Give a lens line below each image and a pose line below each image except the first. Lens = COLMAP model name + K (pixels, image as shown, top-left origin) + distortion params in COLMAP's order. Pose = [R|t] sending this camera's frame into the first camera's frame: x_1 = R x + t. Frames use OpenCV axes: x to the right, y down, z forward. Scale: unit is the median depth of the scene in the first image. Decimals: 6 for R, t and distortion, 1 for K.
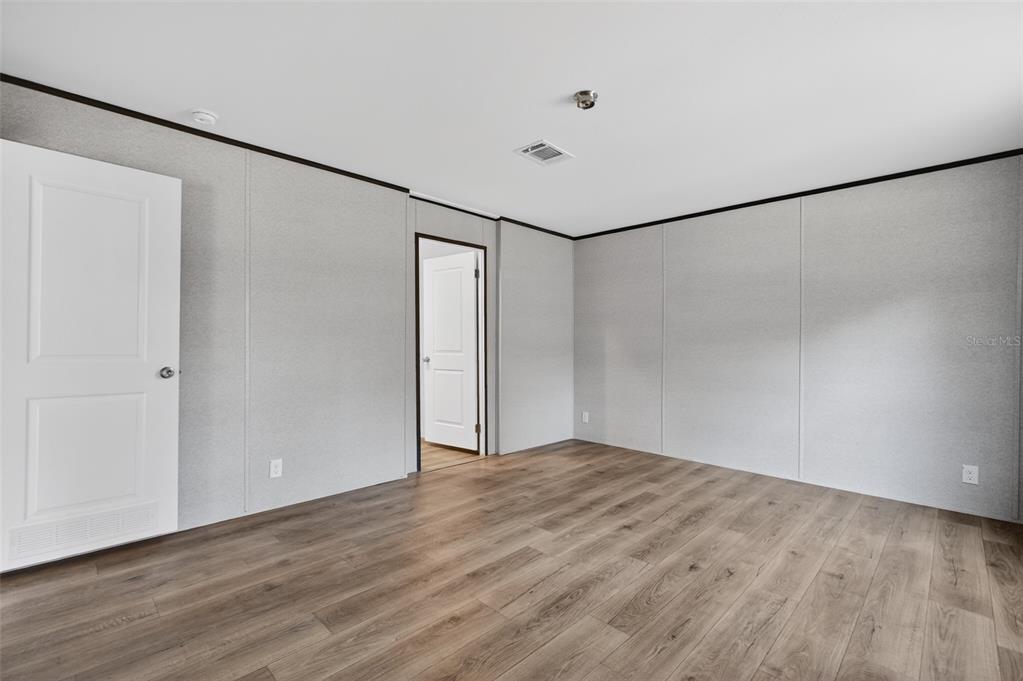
lens RADIAL K [[453.1, 0, 513.0], [0, 453.1, 334.8], [0, 0, 1]] dist [-0.001614, 0.000133]
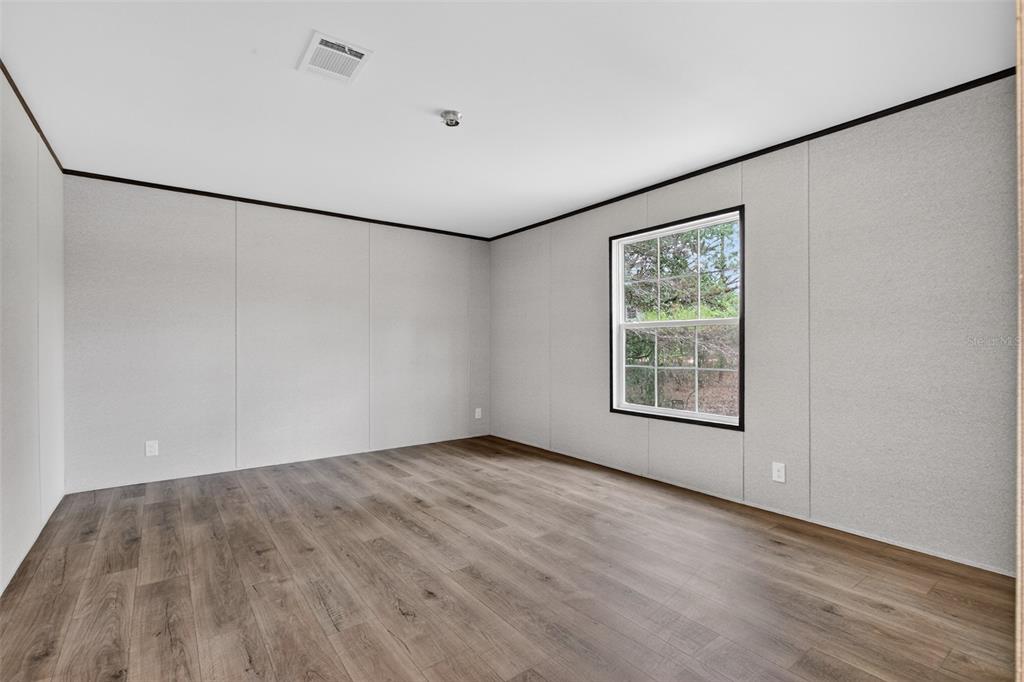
lens RADIAL K [[466.5, 0, 509.2], [0, 466.5, 345.0], [0, 0, 1]] dist [0.000327, -0.000107]
pose [[-0.151143, -0.004019, -0.988504, 1.356270], [0.019466, 0.999786, -0.007041, 0.037202], [0.988320, -0.020307, -0.151032, 1.377262]]
